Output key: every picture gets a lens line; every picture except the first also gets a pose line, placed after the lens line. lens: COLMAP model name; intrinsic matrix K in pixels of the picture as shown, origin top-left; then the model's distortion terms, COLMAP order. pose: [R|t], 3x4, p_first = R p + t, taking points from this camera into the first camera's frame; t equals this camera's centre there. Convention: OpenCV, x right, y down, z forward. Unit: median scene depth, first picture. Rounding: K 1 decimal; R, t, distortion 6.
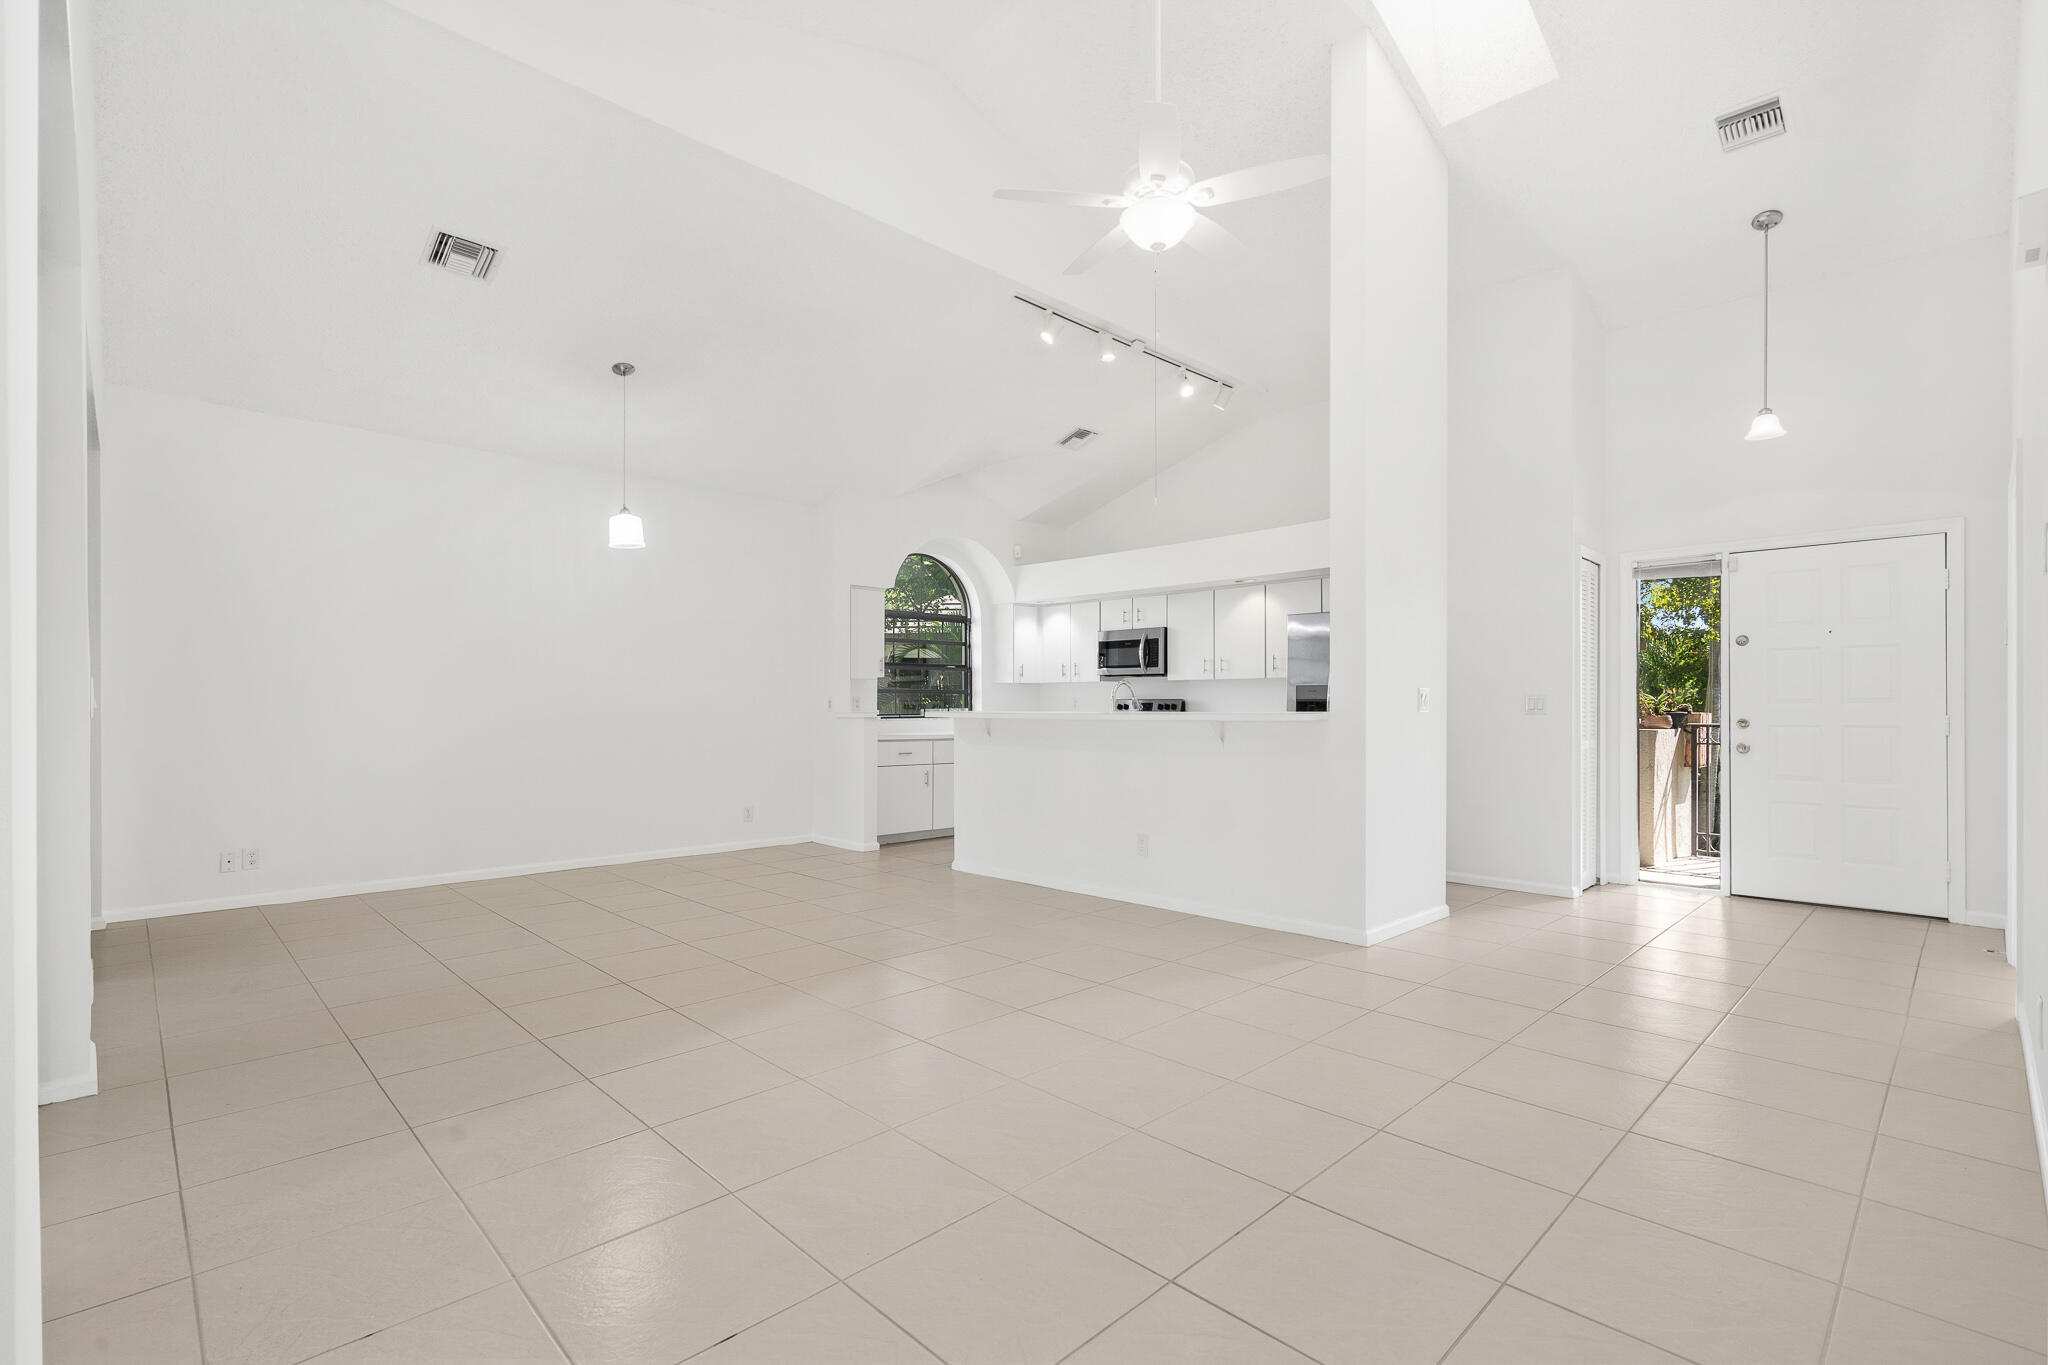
lens RADIAL K [[937.0, 0, 1027.7], [0, 937.0, 699.8], [0, 0, 1]] dist [-0.002176, 0.000444]
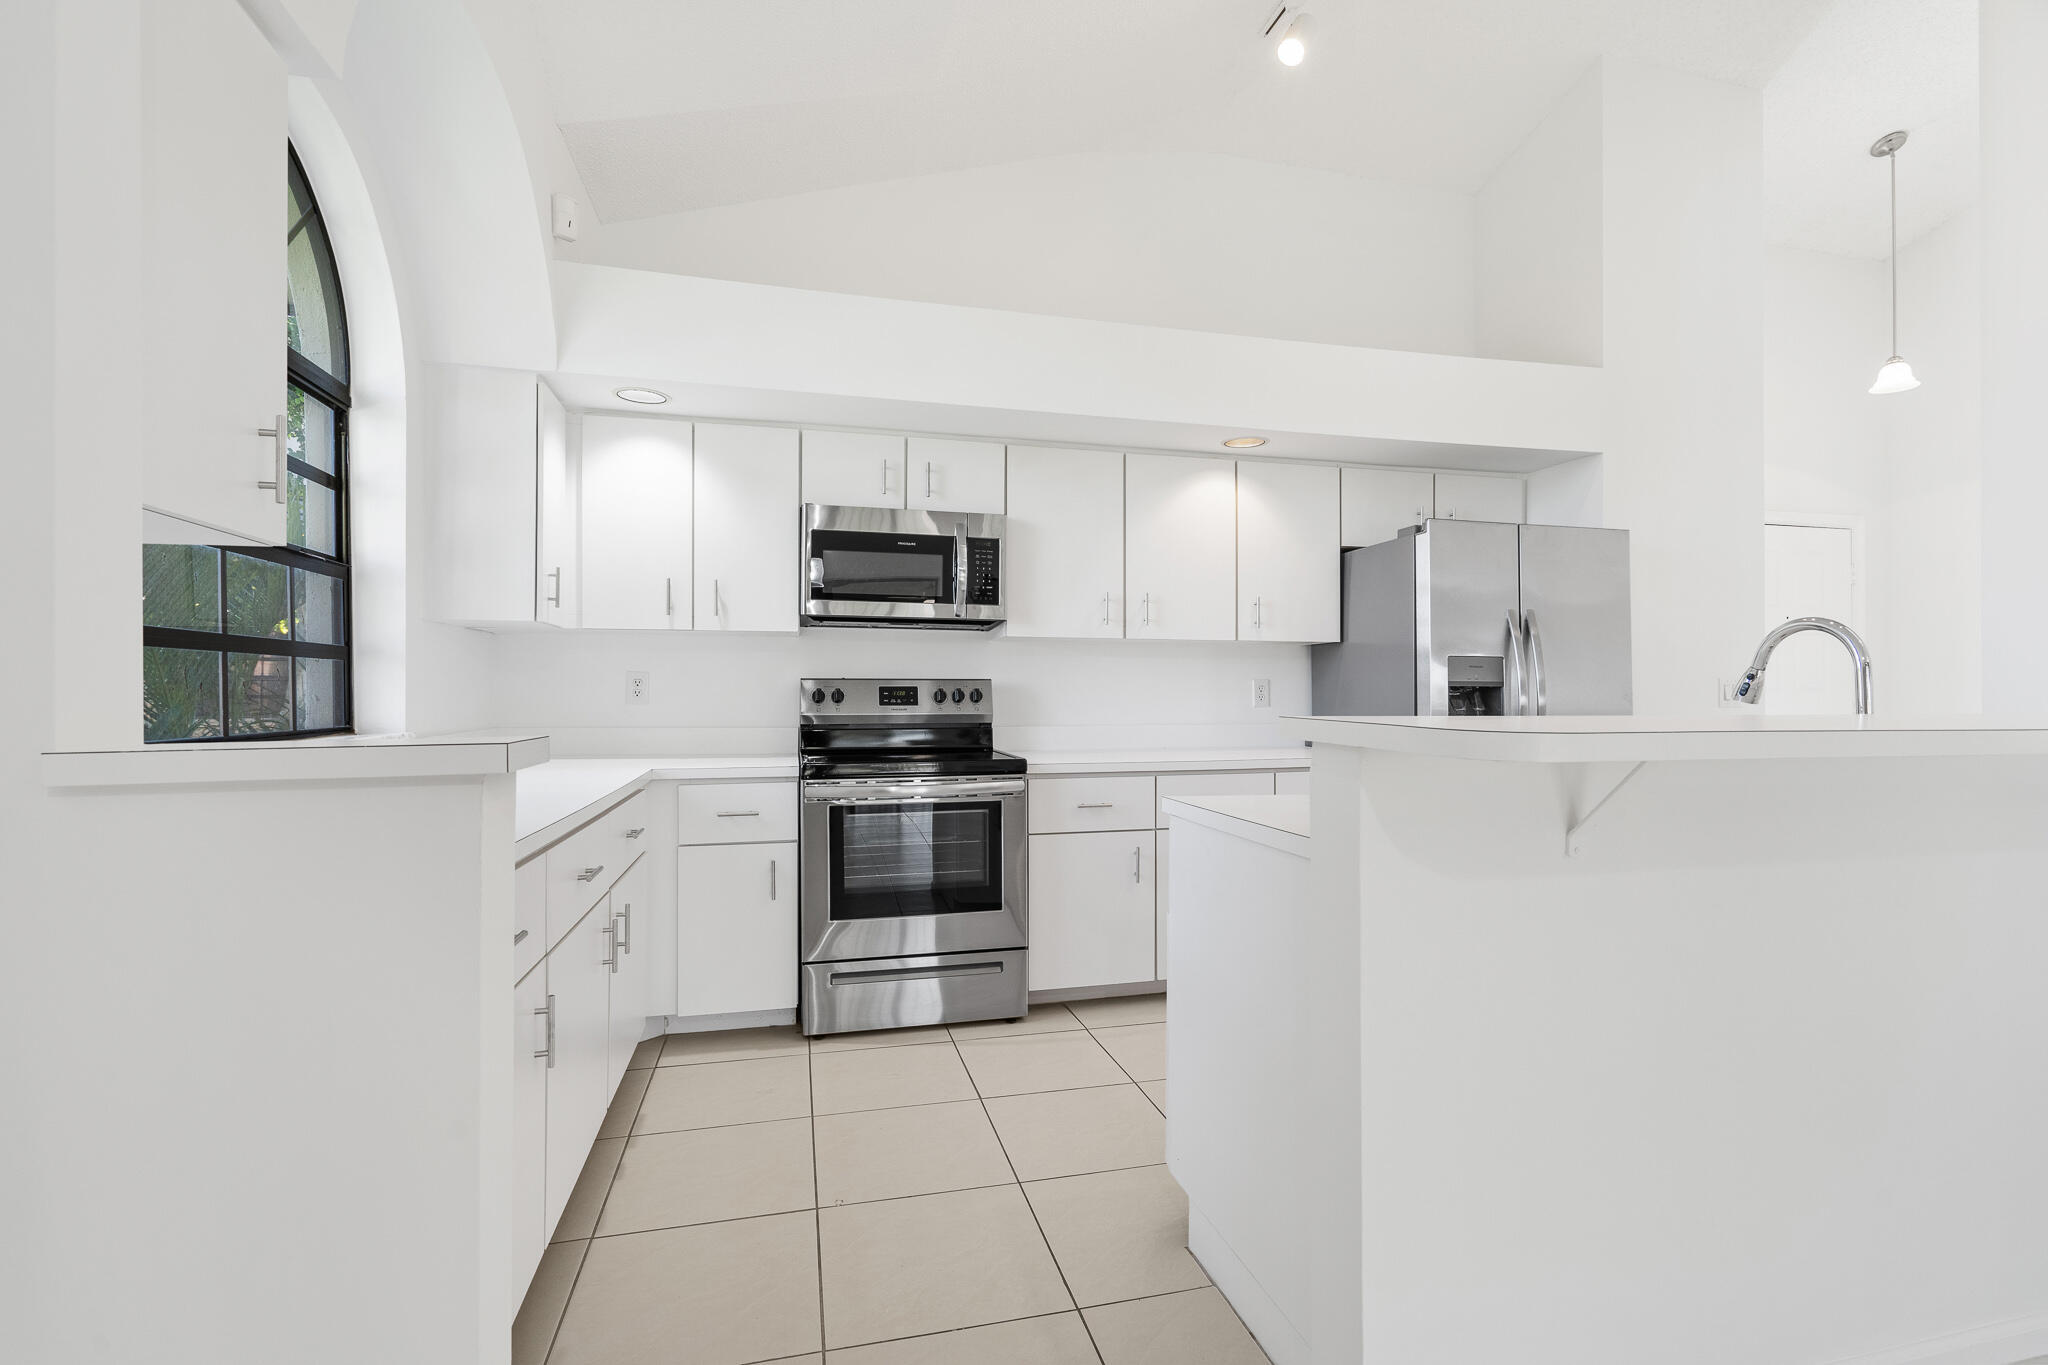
lens RADIAL K [[953.9, 0, 1033.1], [0, 953.9, 680.5], [0, 0, 1]] dist [-0.000422, 0.000117]
pose [[0.497259, 0.007533, 0.867569, -0.252829], [-0.006181, 0.999968, -0.005140, 0.002402], [-0.867580, -0.002806, 0.497290, 0.810074]]
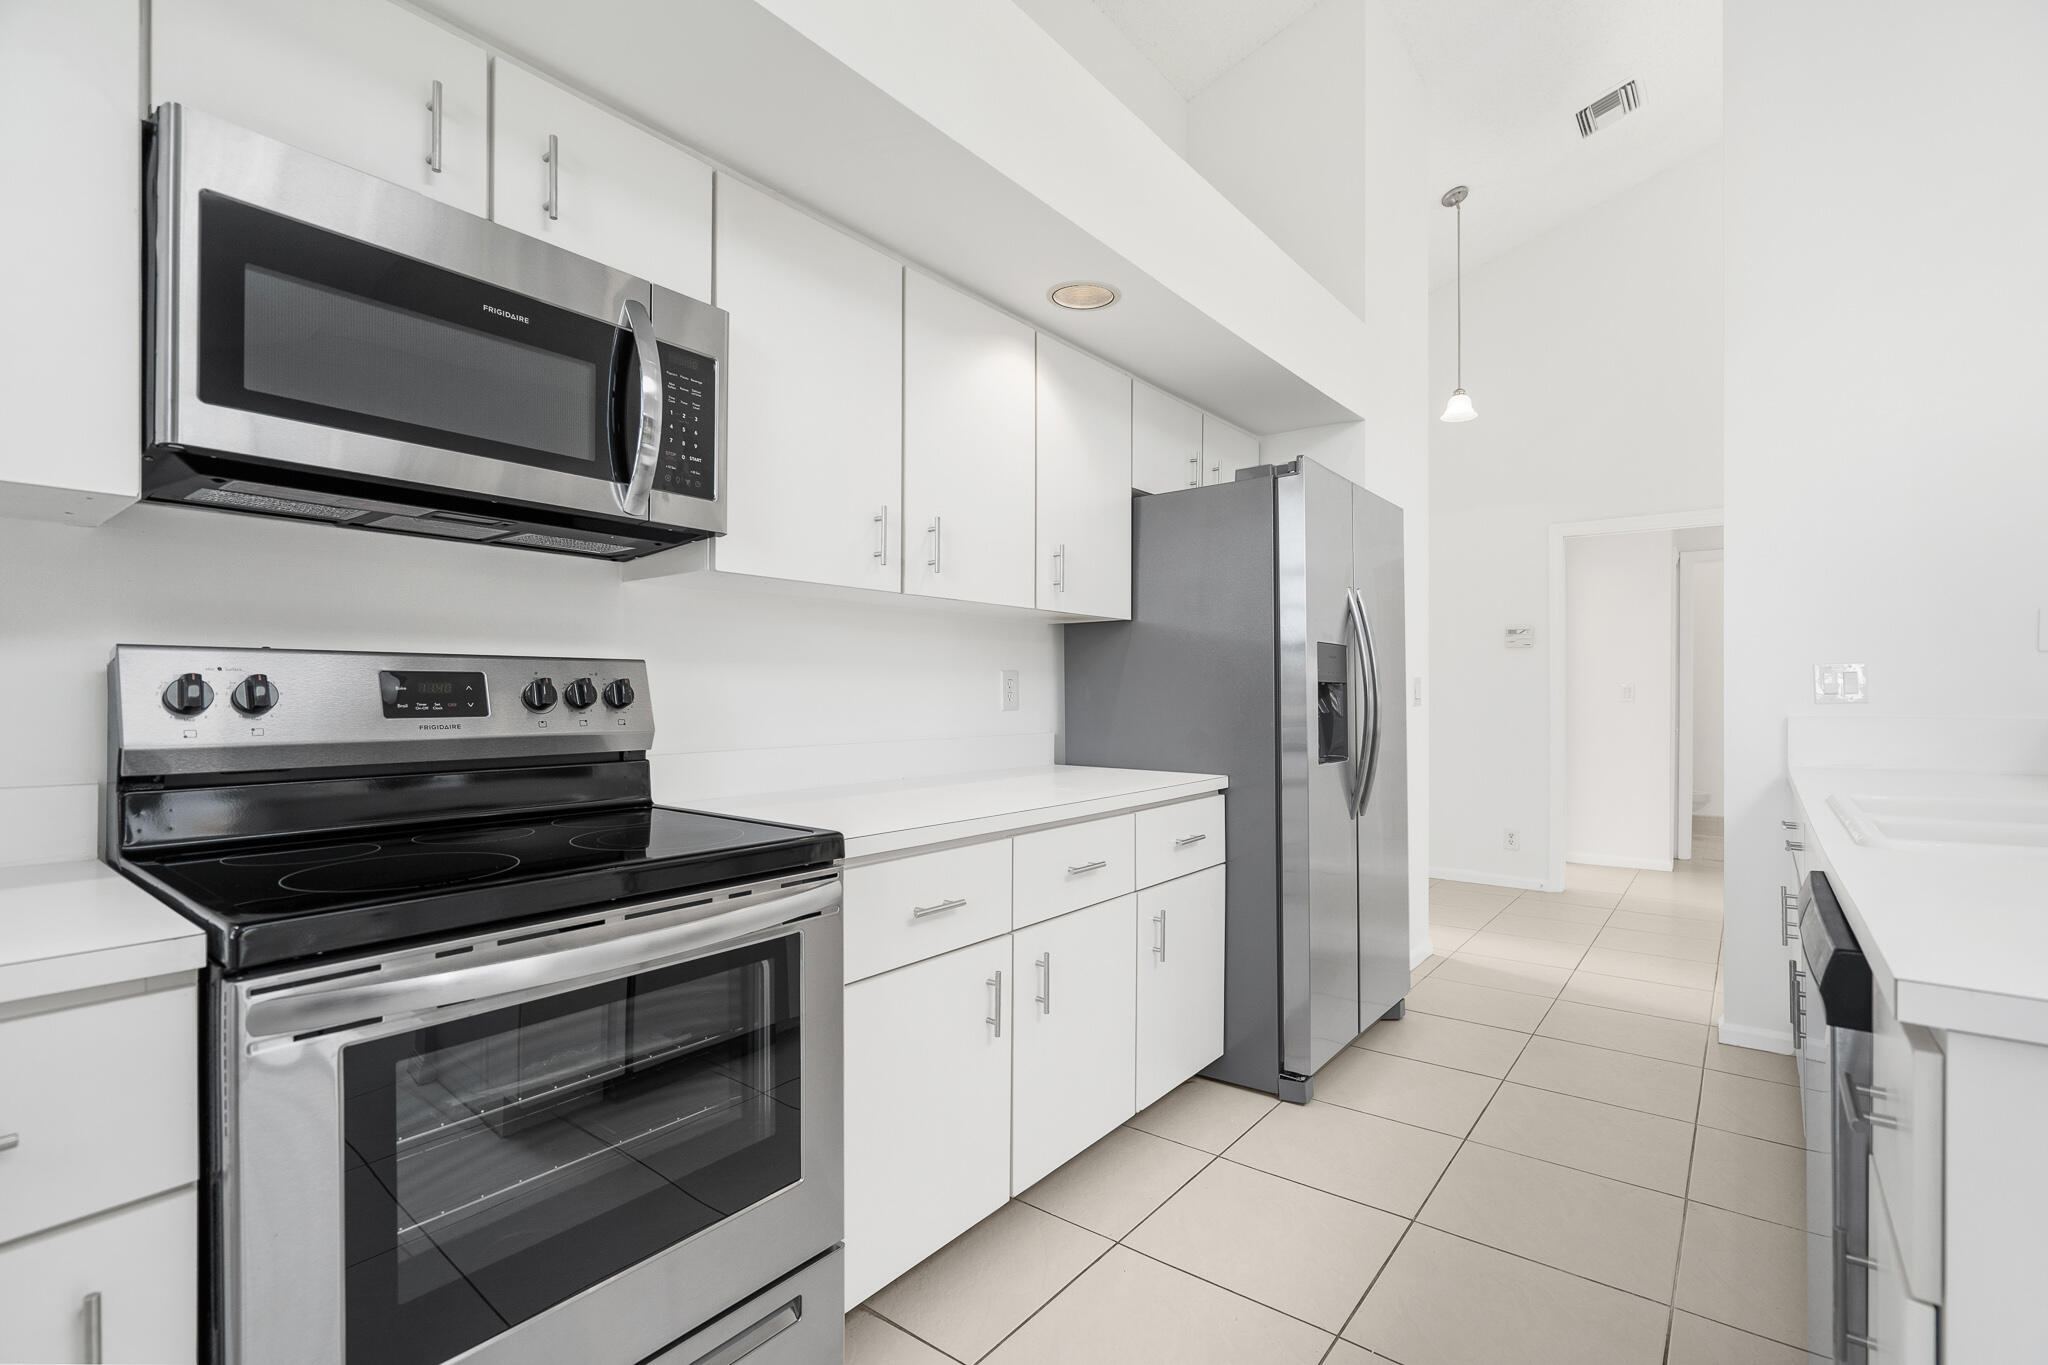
lens RADIAL K [[930.8, 0, 1022.9], [0, 930.8, 692.3], [0, 0, 1]] dist [0.001036, 0.000458]
pose [[-0.130317, 0.001341, 0.991471, -0.075250], [-0.007689, 0.999968, -0.002363, 0.007231], [-0.991443, -0.007931, -0.130303, 1.016251]]
